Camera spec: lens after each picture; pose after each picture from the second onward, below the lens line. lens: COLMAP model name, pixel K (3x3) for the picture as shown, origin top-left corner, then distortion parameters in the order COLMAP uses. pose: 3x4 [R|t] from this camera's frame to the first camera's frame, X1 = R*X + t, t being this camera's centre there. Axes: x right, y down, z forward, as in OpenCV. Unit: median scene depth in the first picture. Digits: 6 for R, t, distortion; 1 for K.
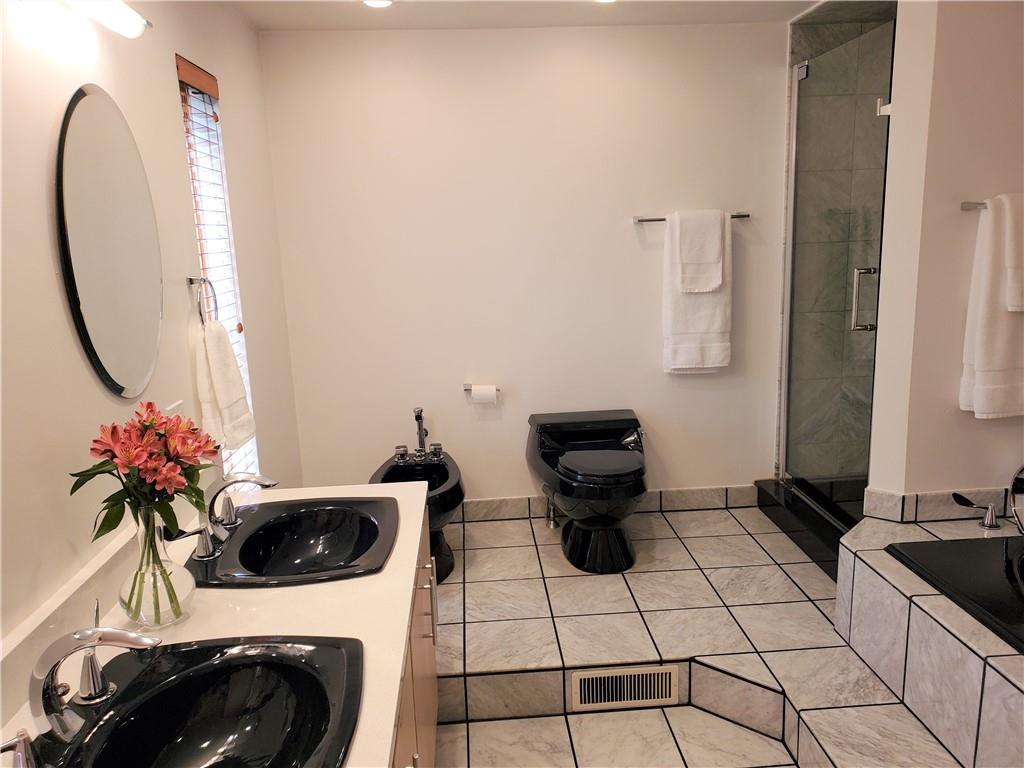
lens RADIAL K [[791.1, 0, 512.0], [0, 791.1, 384.0], [0, 0, 1]] dist [0.066865, -0.112064]
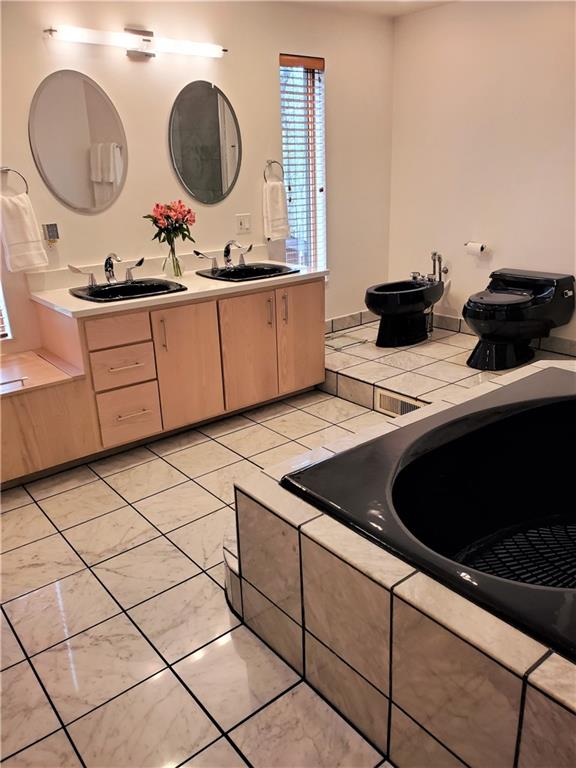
lens RADIAL K [[593.3, 0, 288.0], [0, 593.3, 384.0], [0, 0, 1]] dist [0.066865, -0.112064]
pose [[0.581503, 0.291426, -0.759556, 0.996077], [-0.149098, 0.956001, 0.252651, 0.033372], [0.799765, -0.033669, 0.599369, 0.006720]]
